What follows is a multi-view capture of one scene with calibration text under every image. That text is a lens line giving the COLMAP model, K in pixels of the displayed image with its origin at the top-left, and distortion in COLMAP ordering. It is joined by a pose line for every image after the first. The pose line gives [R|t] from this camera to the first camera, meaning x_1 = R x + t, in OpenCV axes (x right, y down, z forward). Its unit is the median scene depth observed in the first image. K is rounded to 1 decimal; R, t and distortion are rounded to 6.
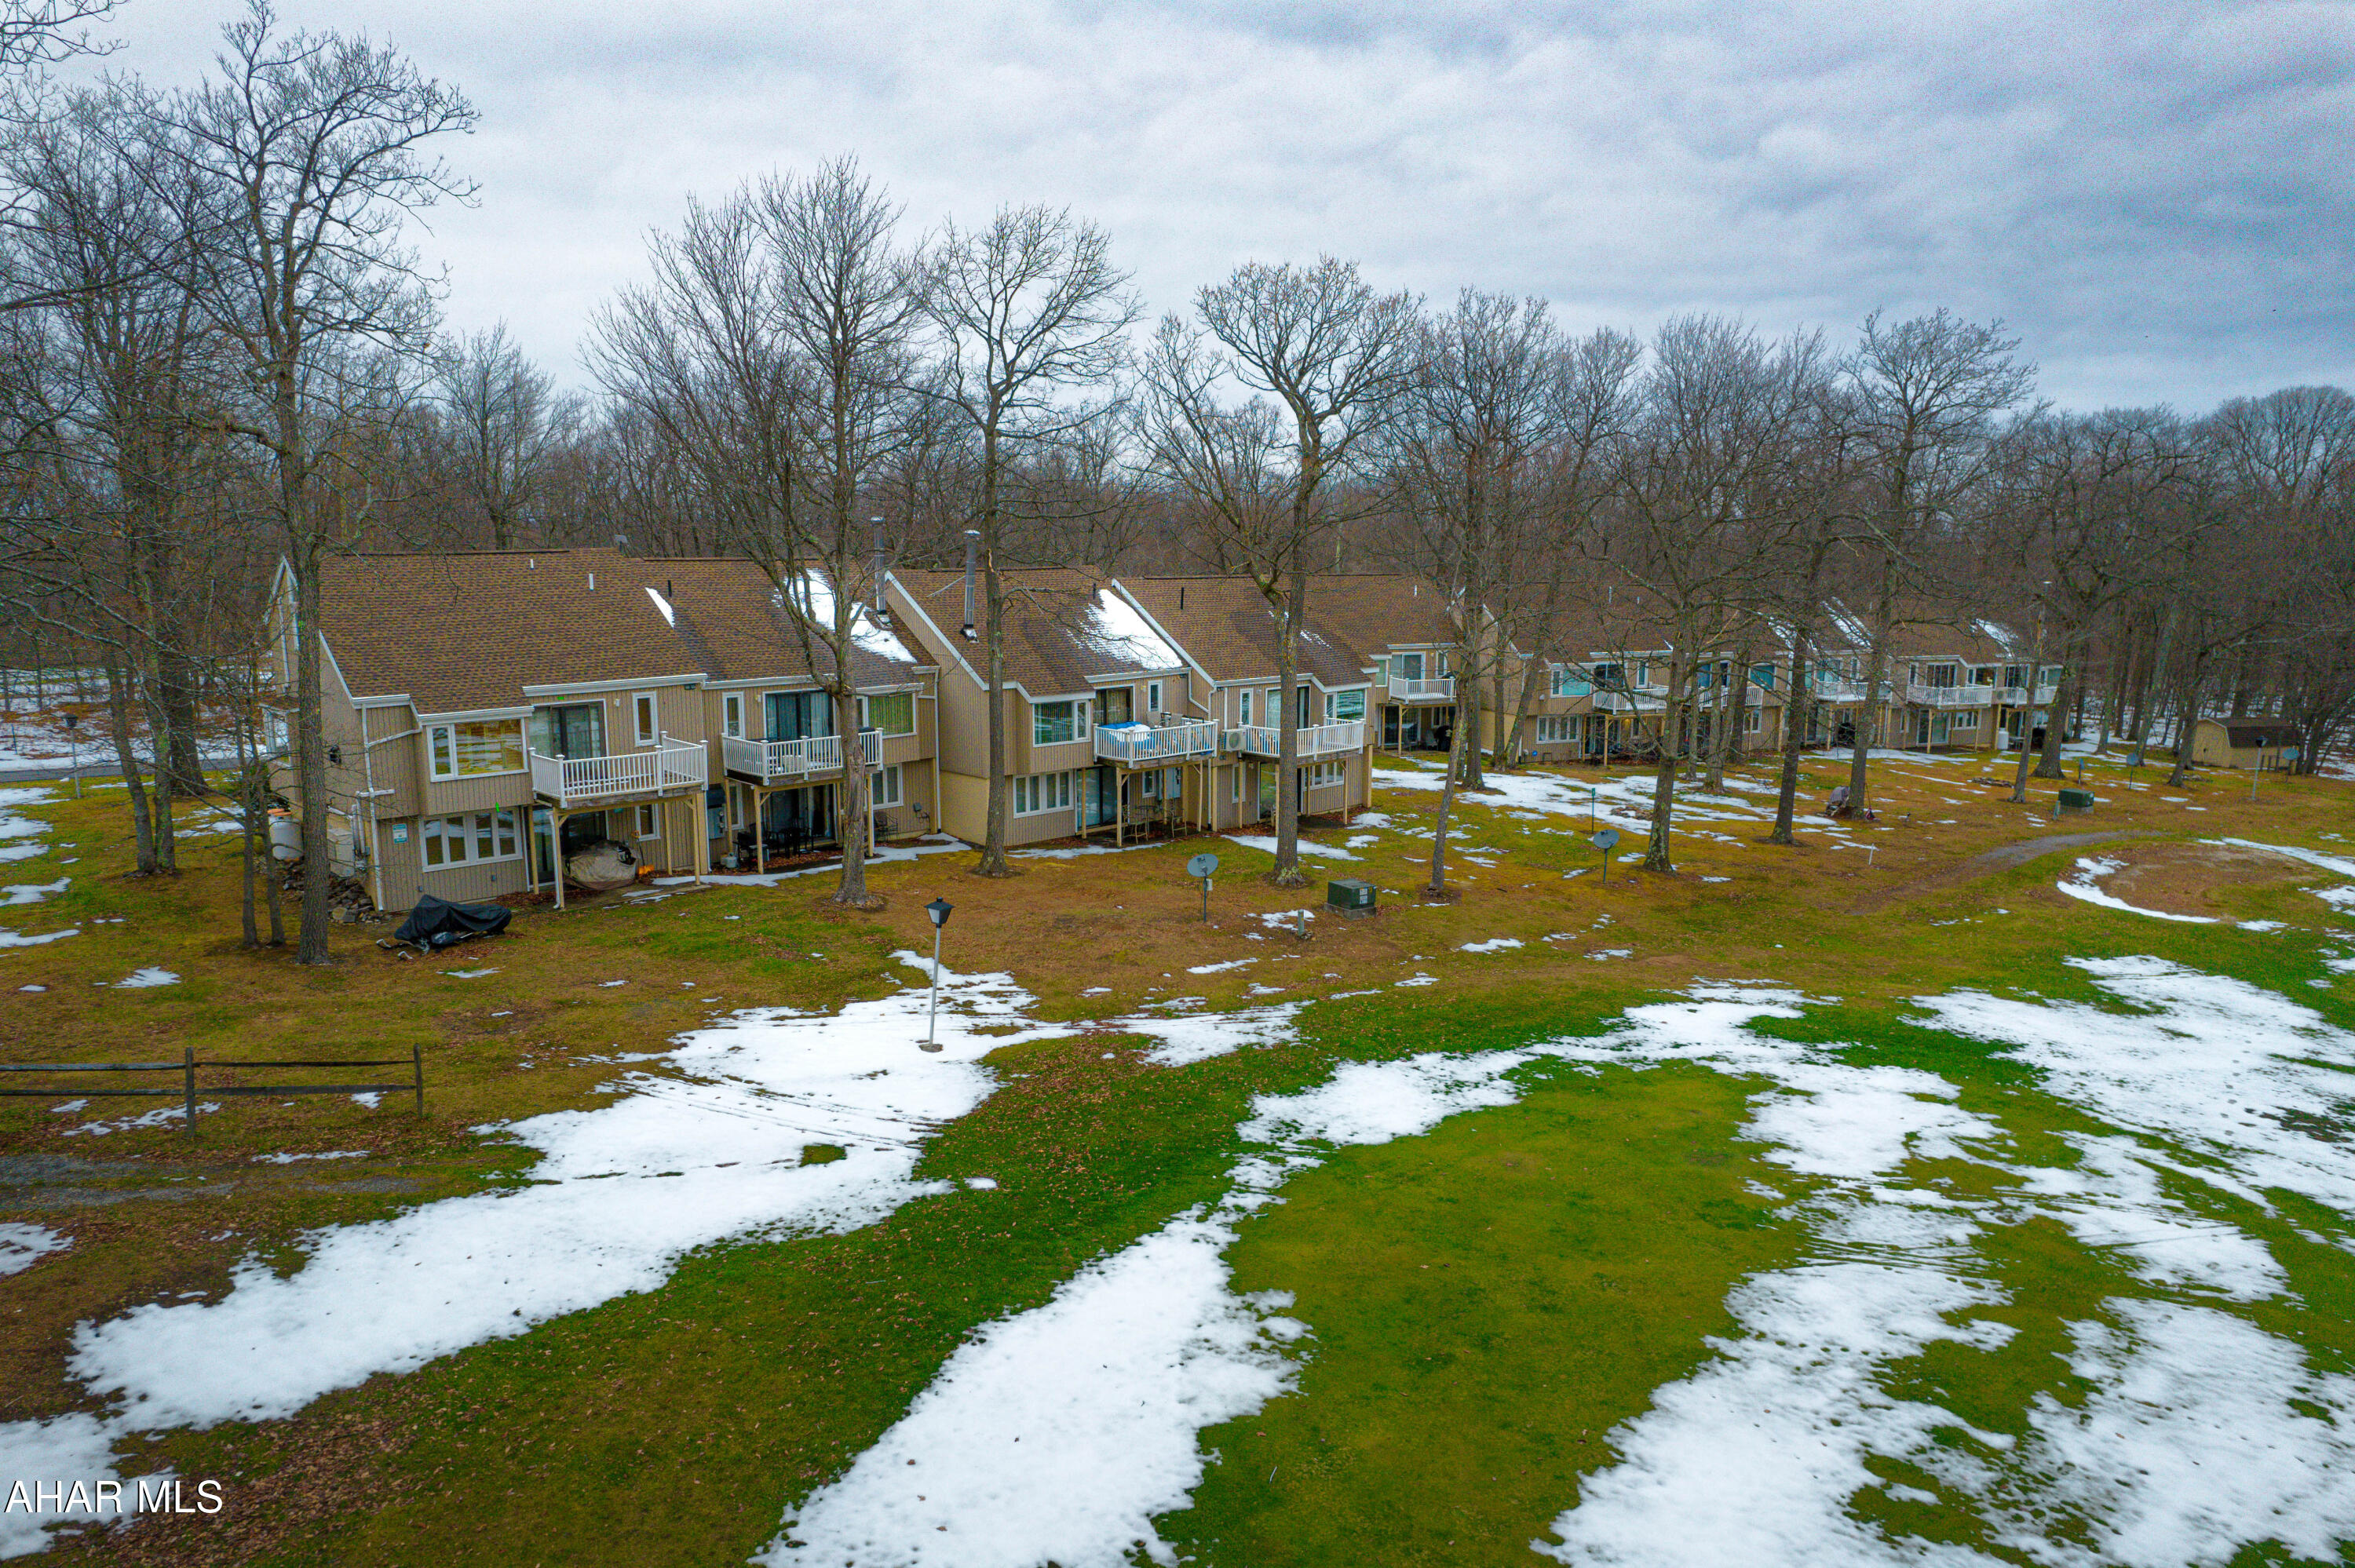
lens RADIAL K [[1511.3, 0, 1174.1], [0, 1511.3, 792.0], [0, 0, 1]] dist [-0.068638, 0.057634]
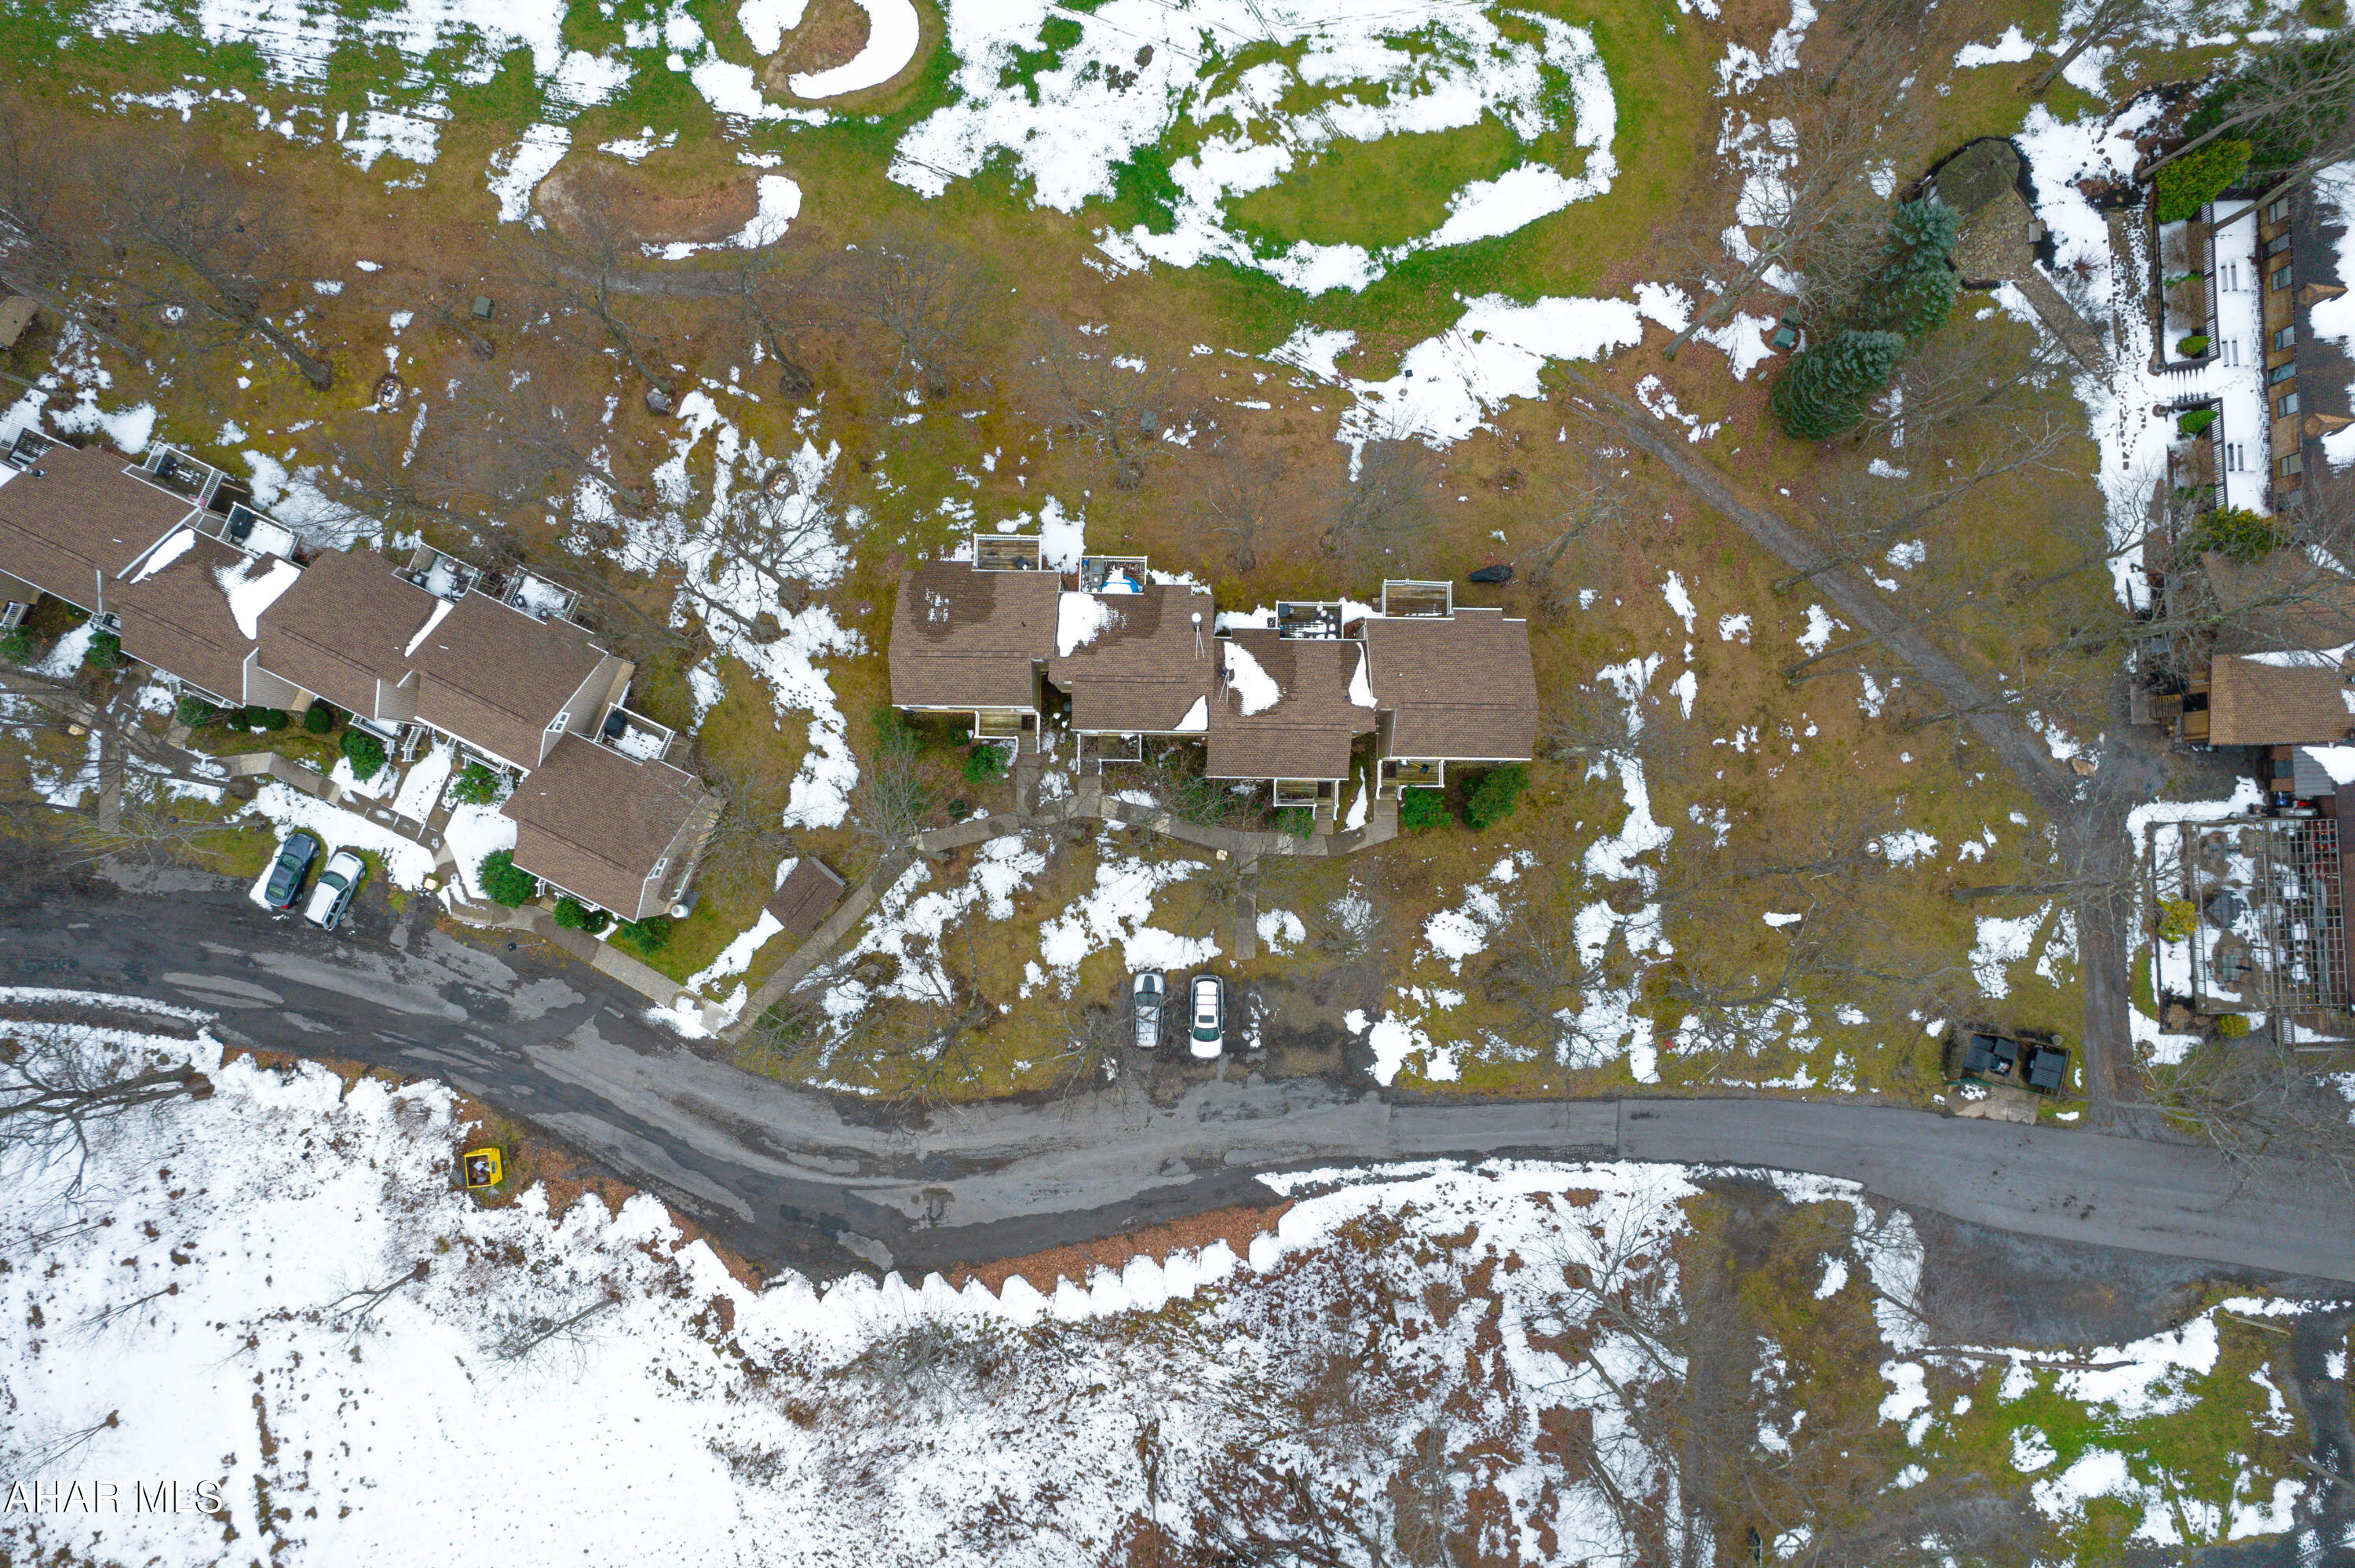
lens RADIAL K [[1511.3, 0, 1179.9], [0, 1511.3, 792.7], [0, 0, 1]] dist [-0.068638, 0.057634]
pose [[-0.711816, -0.702266, 0.011874, -0.424830], [0.106994, -0.091709, 0.990021, -2.842529], [-0.694169, 0.705983, 0.140418, 1.387779]]
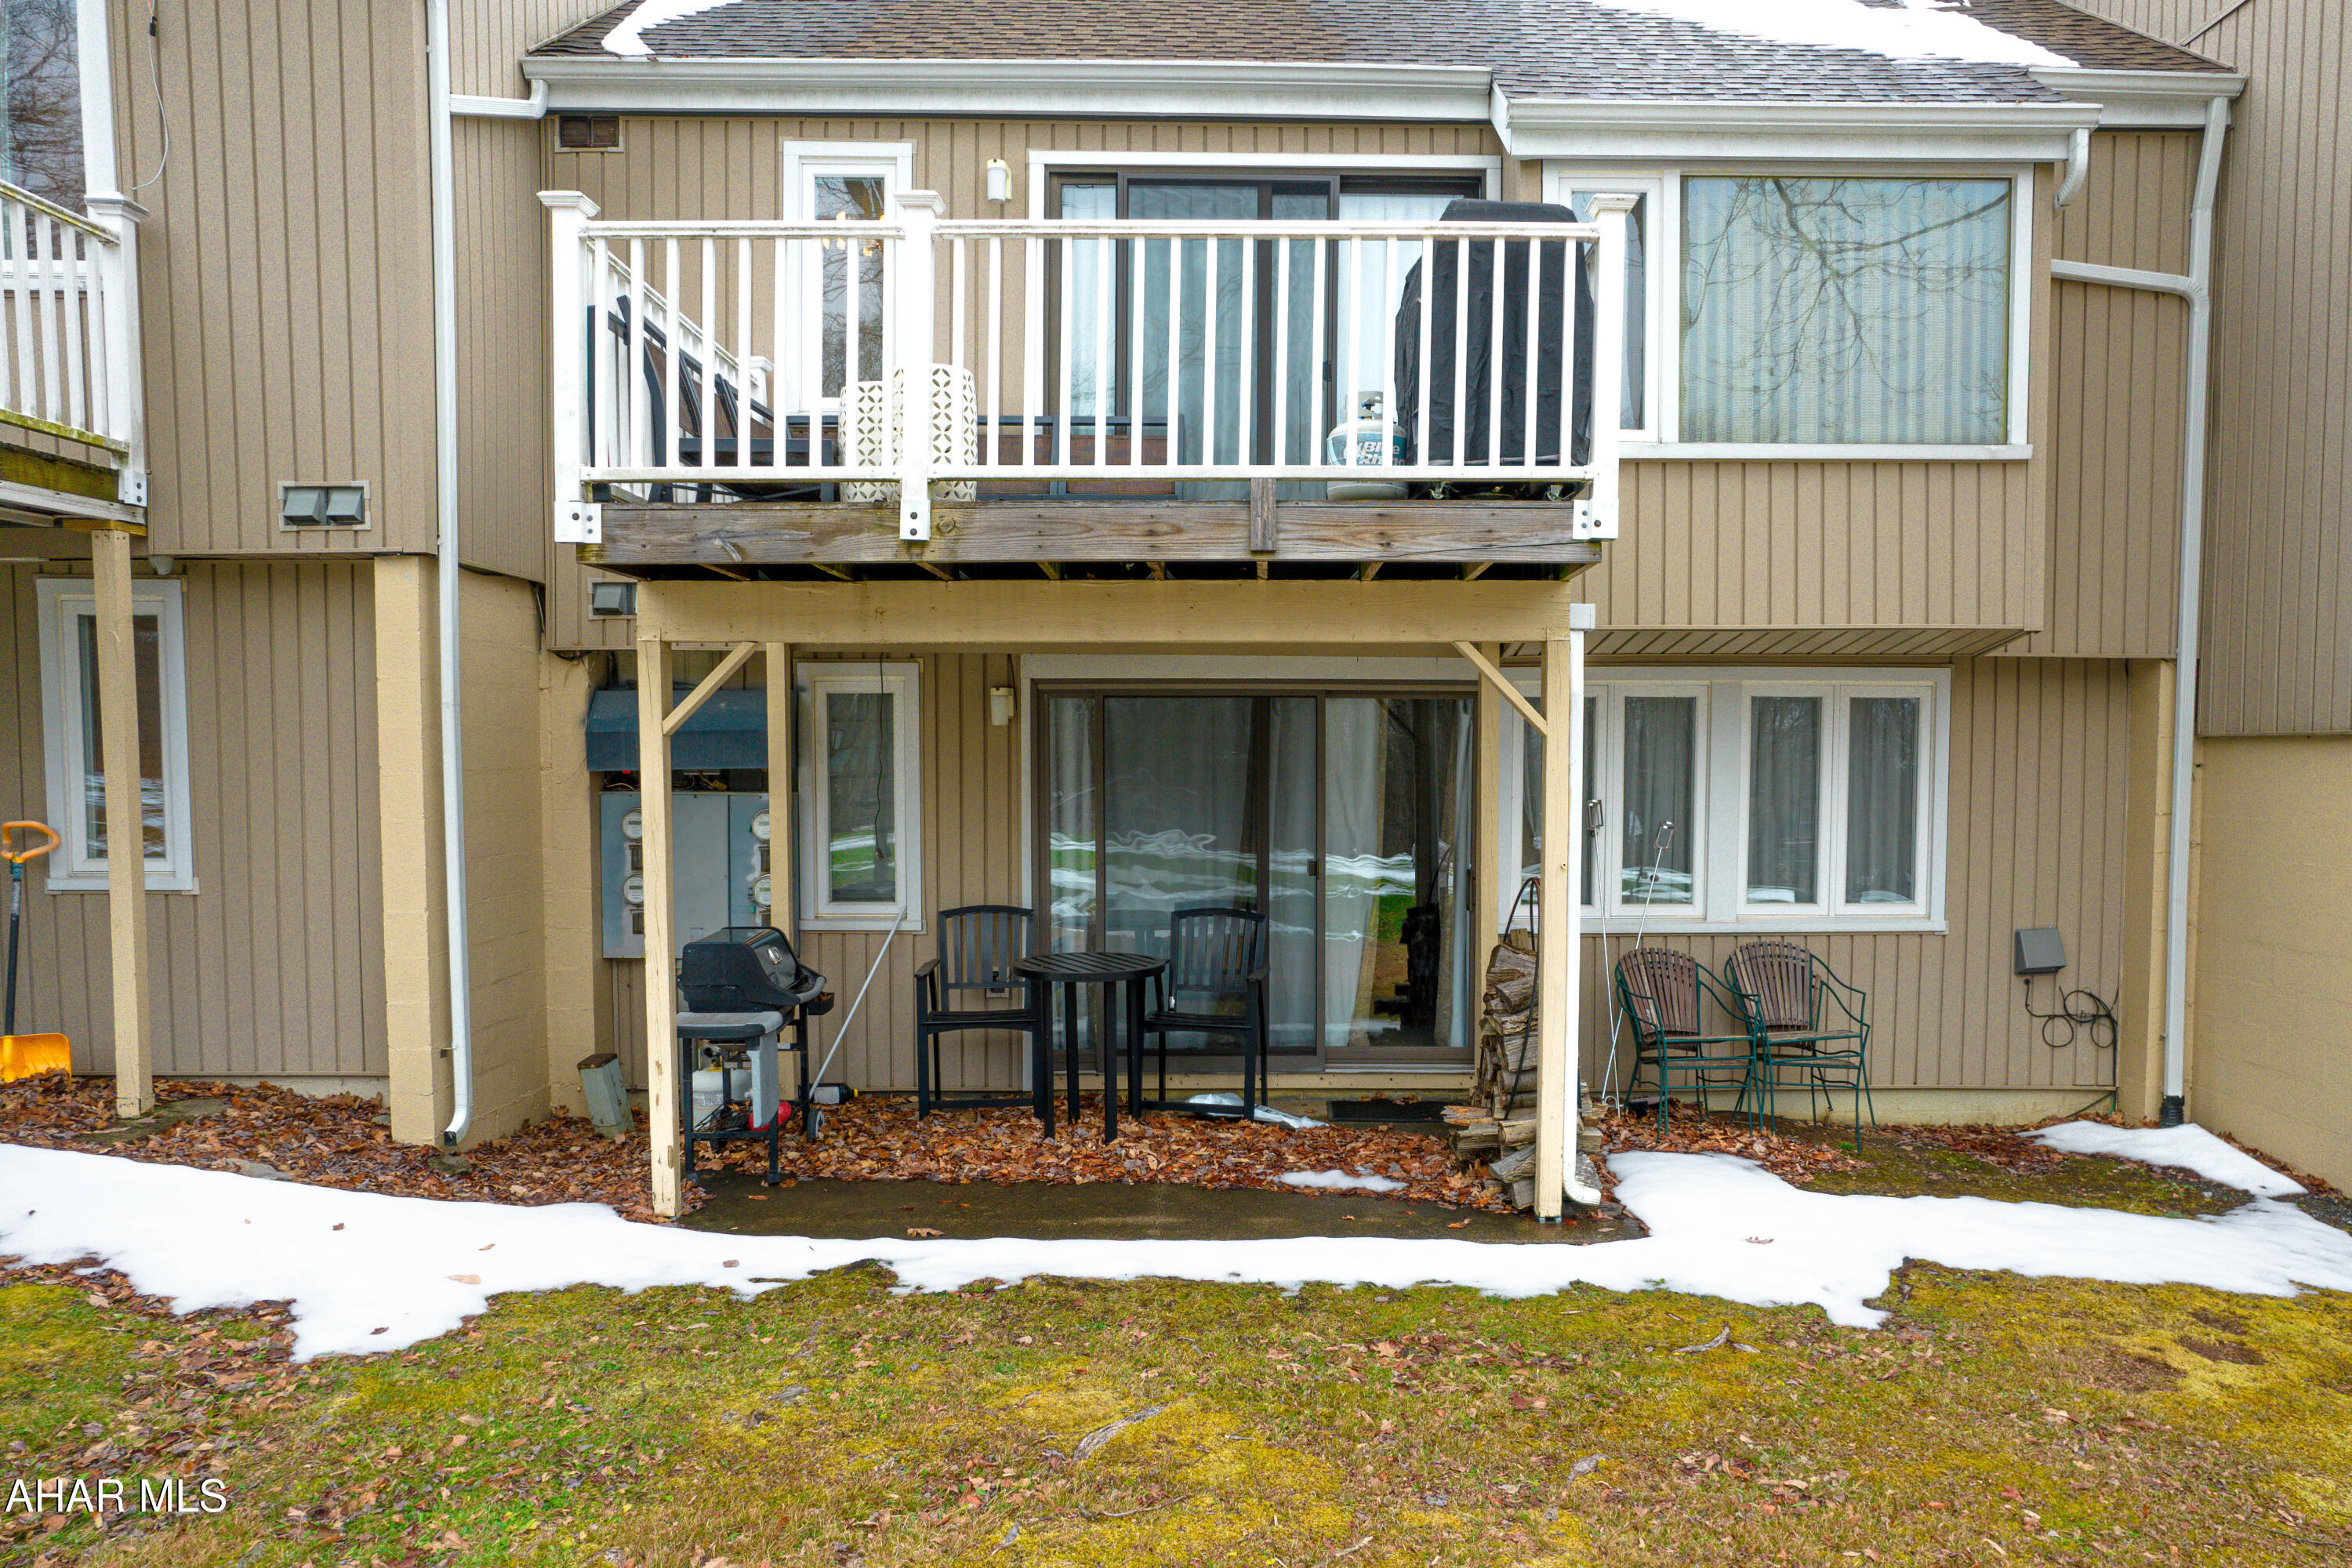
lens RADIAL K [[1509.6, 0, 1222.7], [0, 1509.6, 911.4], [0, 0, 1]] dist [-0.068638, 0.057634]
pose [[0.729499, 0.036959, -0.682983, -0.190282], [-0.114681, 0.991013, -0.068865, 0.042985], [0.674299, 0.128562, 0.727181, 1.264388]]
